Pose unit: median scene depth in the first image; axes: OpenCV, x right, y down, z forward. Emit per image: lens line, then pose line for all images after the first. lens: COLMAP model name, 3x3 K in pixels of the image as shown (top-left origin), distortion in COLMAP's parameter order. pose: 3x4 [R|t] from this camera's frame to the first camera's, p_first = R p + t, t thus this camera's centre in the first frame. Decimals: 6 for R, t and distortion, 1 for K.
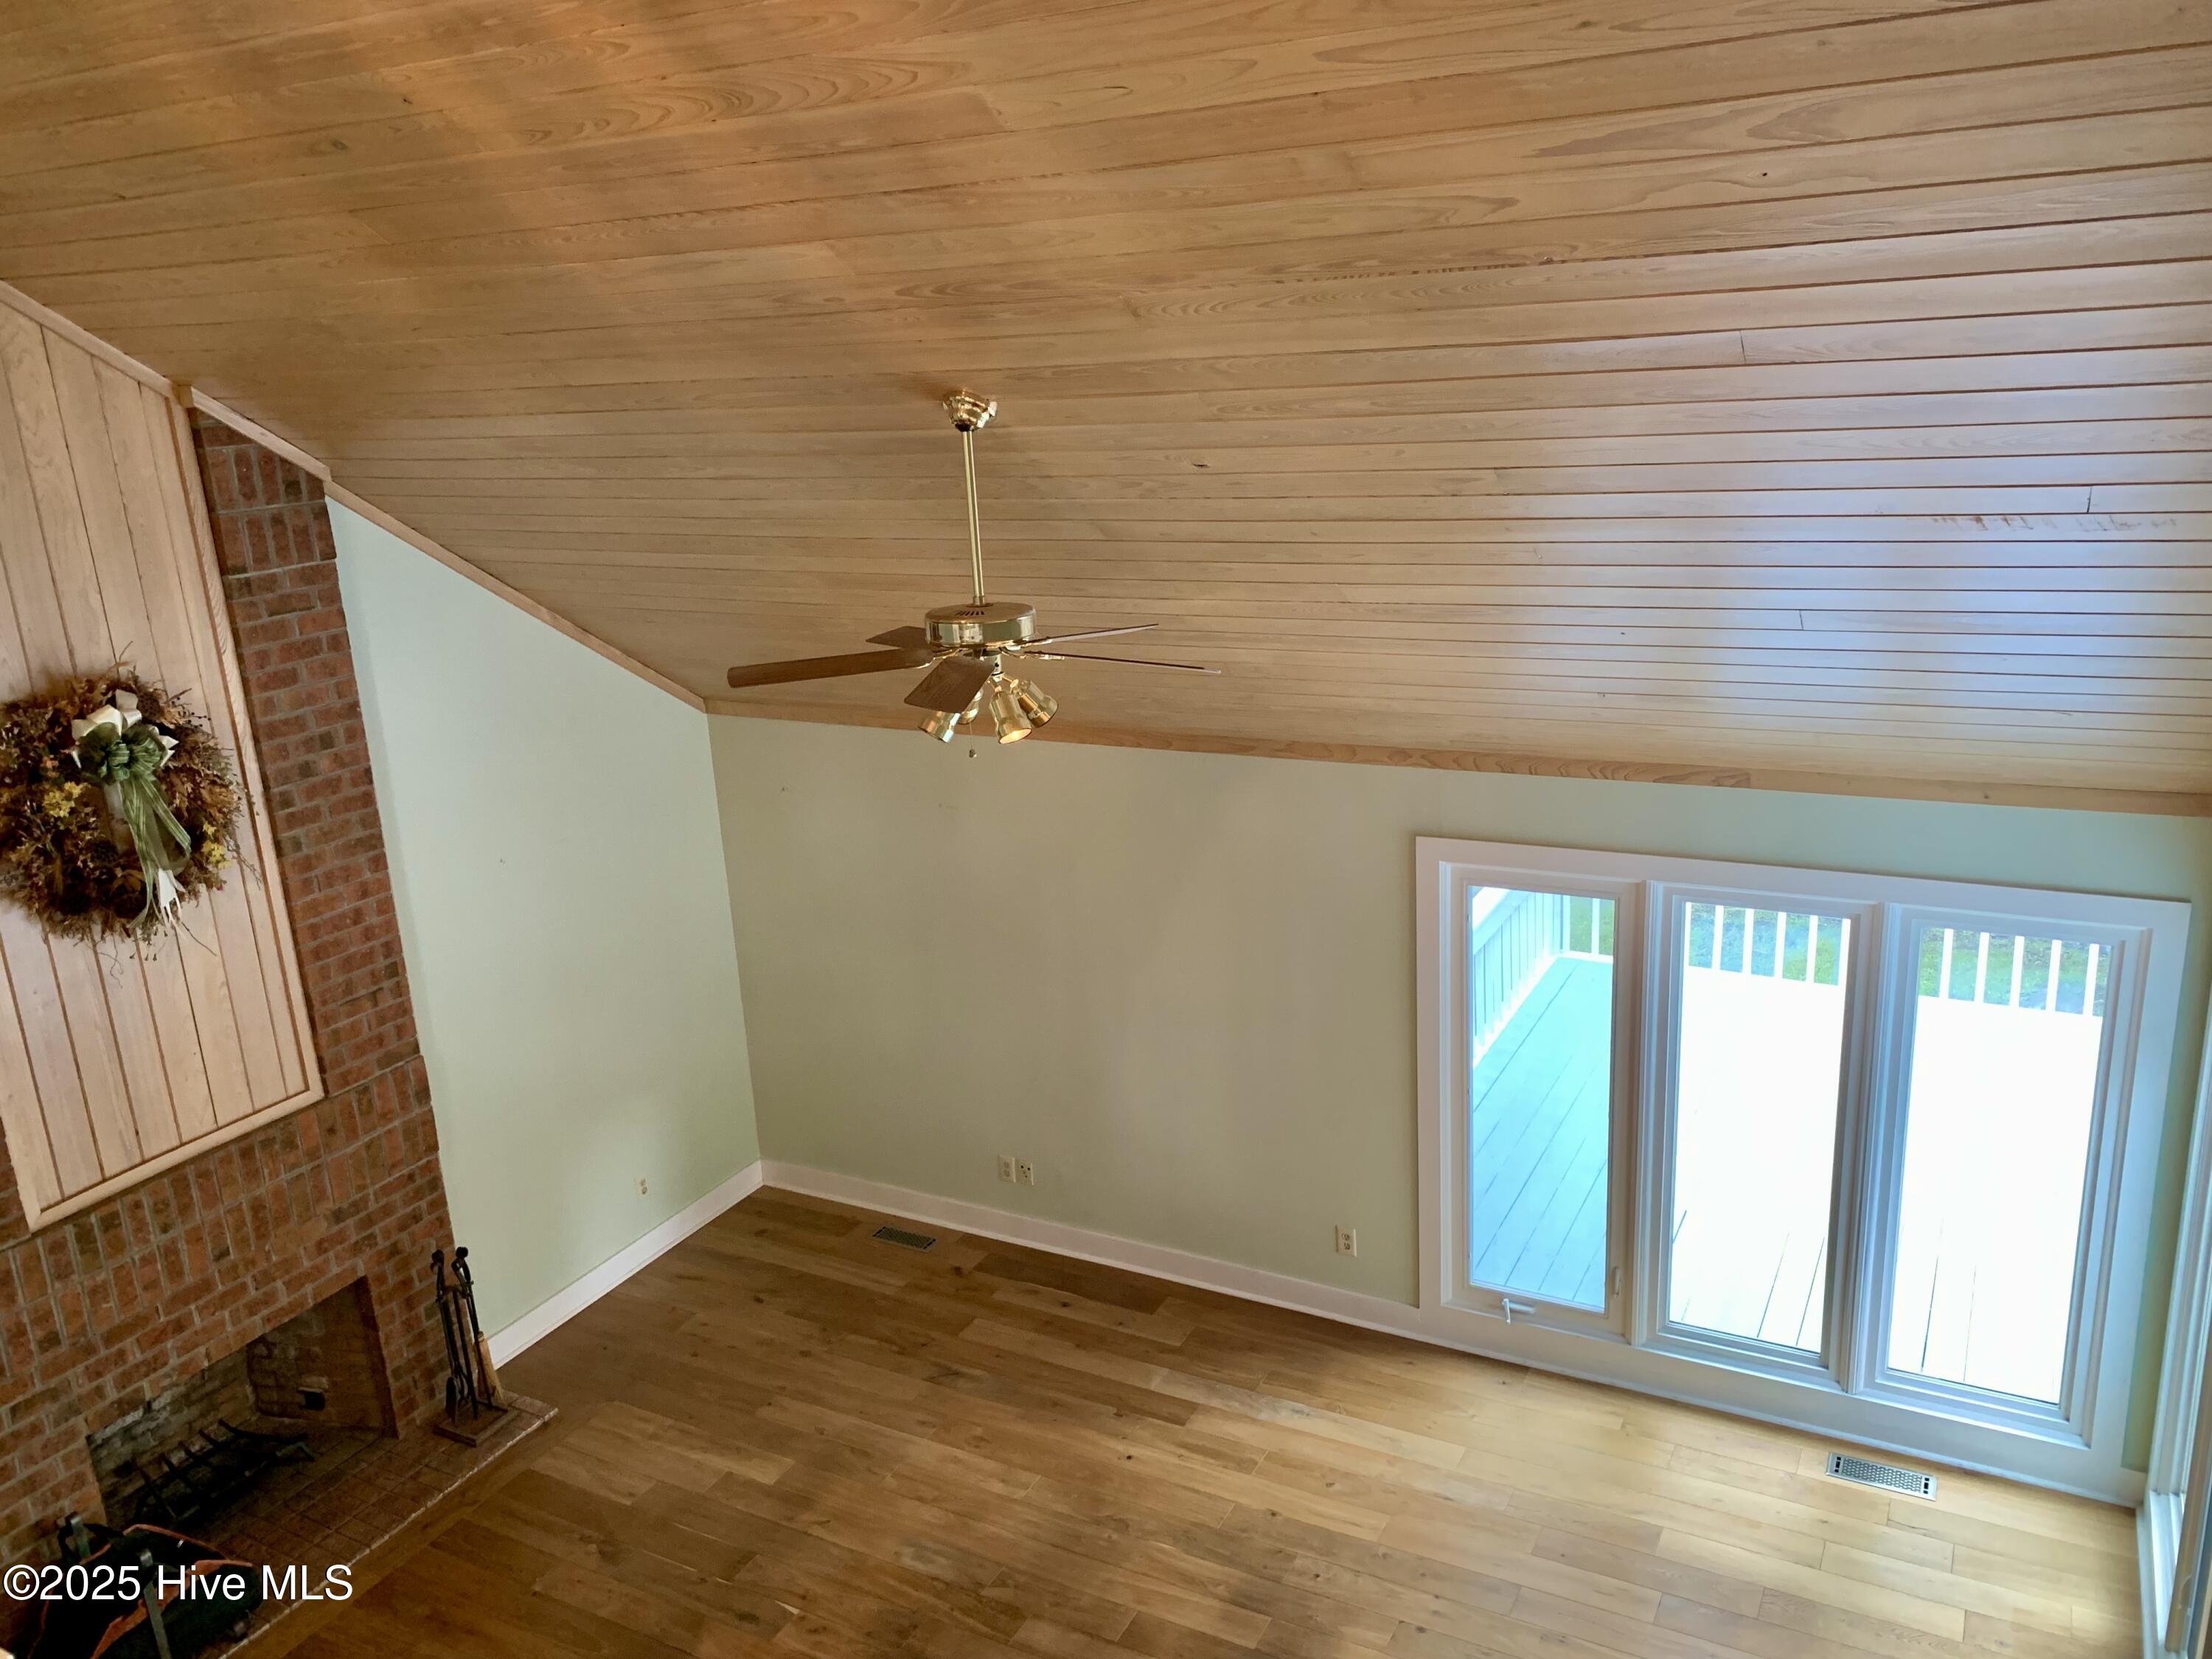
lens RADIAL K [[1667.9, 0, 1123.1], [0, 1667.9, 824.0], [0, 0, 1]] dist [0.025544, -0.039314]
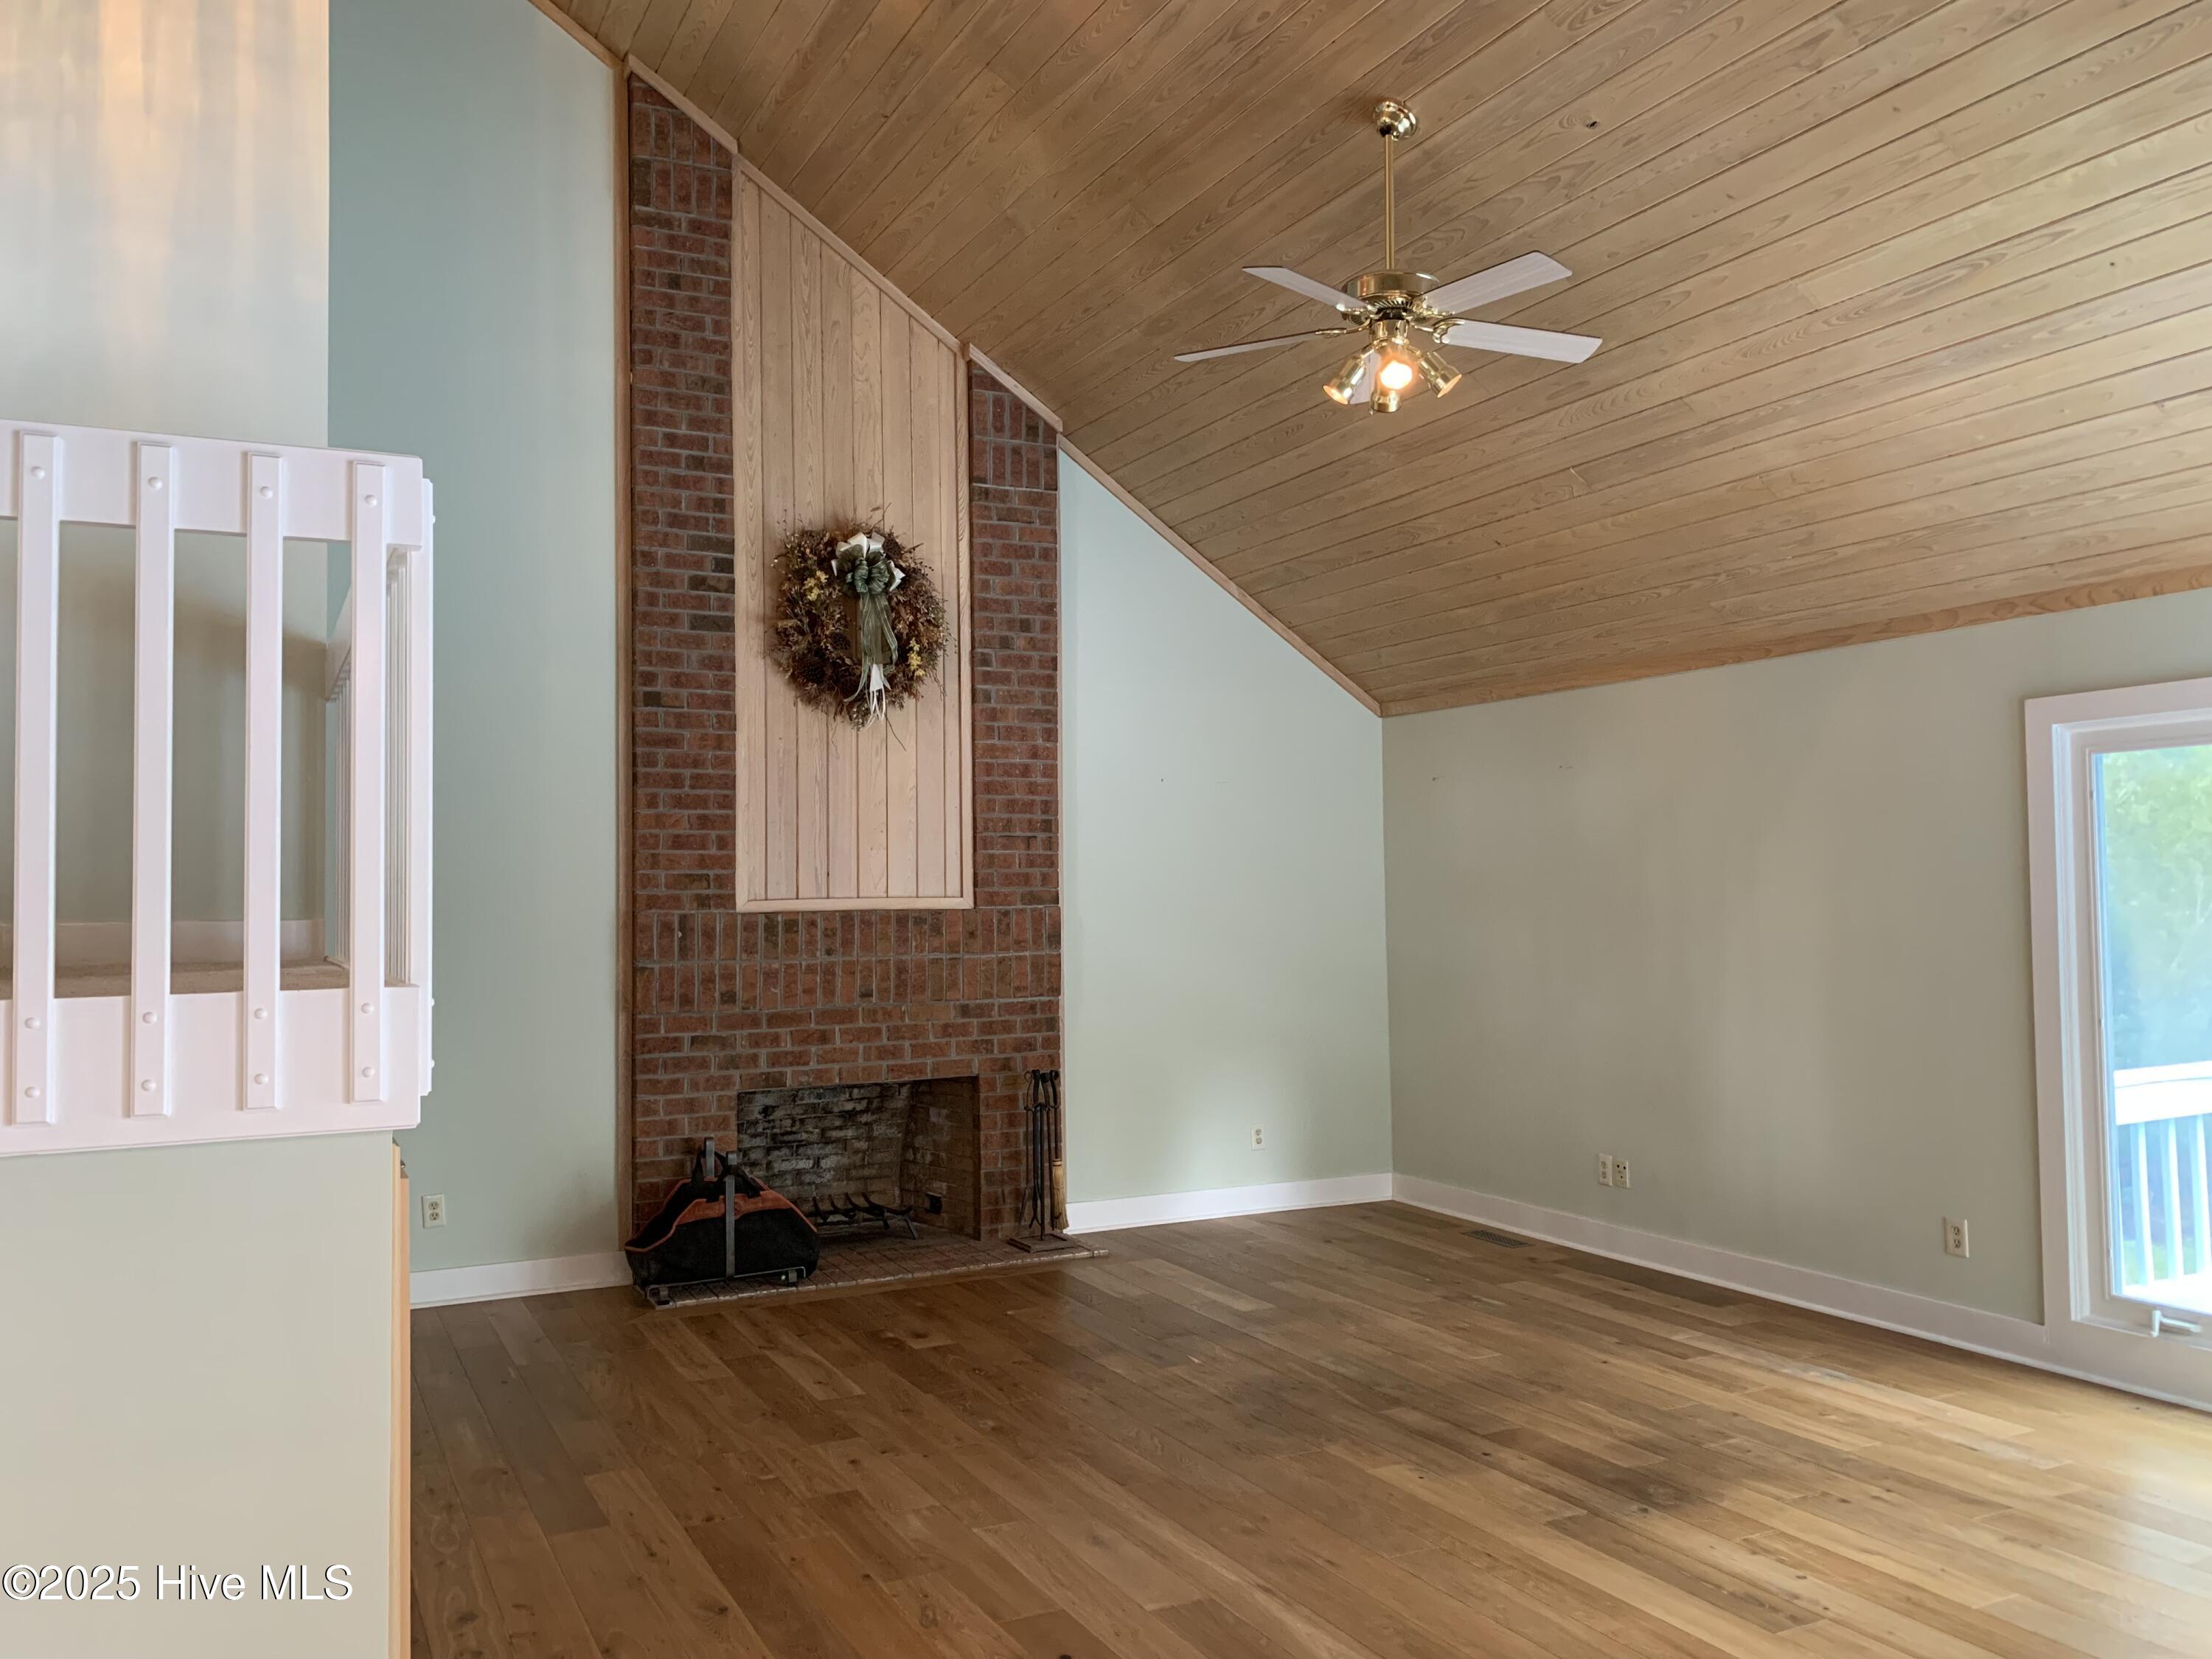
lens RADIAL K [[1667.9, 0, 1098.2], [0, 1667.9, 816.1], [0, 0, 1]] dist [0.025544, -0.039314]
pose [[0.819463, 0.019381, -0.572804, 0.300474], [-0.184424, 0.955189, -0.231521, 0.377325], [0.542649, 0.295362, 0.786317, 0.081820]]
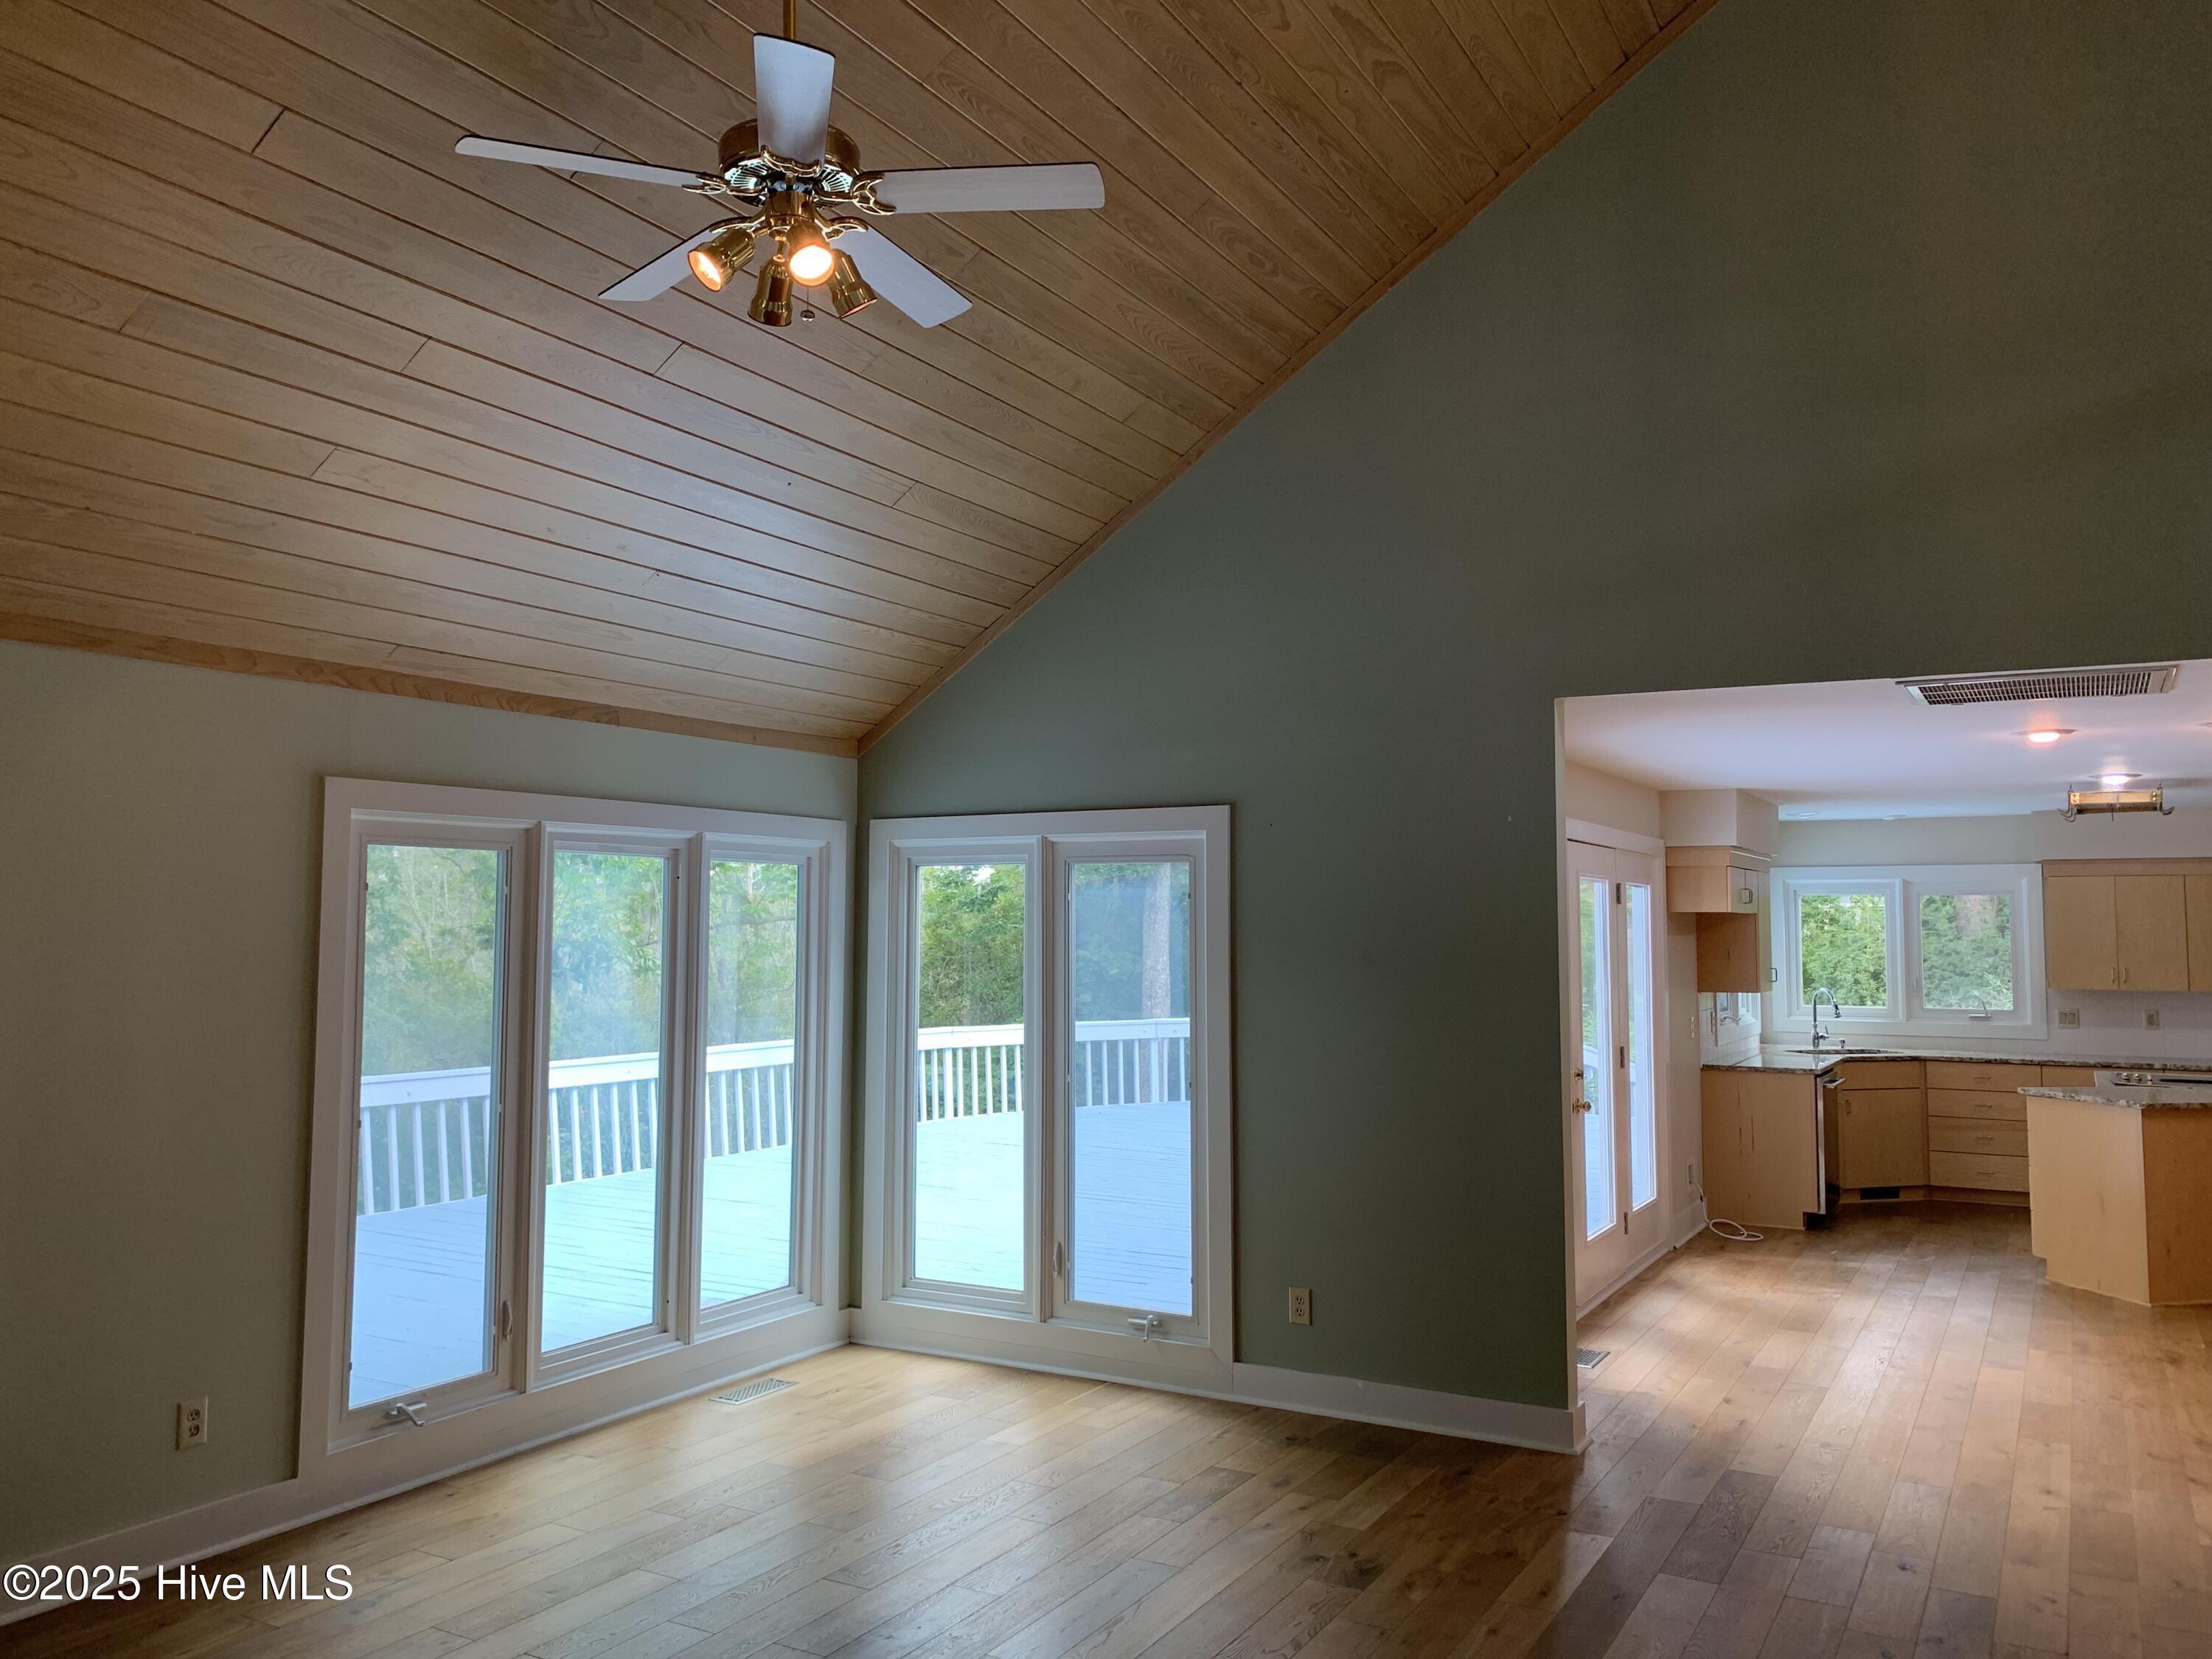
lens RADIAL K [[1667.9, 0, 1059.9], [0, 1667.9, 818.1], [0, 0, 1]] dist [0.025544, -0.039314]
pose [[0.048014, 0.123193, 0.991221, -0.624618], [0.269483, 0.953969, -0.131616, 0.237787], [-0.961808, 0.273436, 0.012605, 0.707765]]
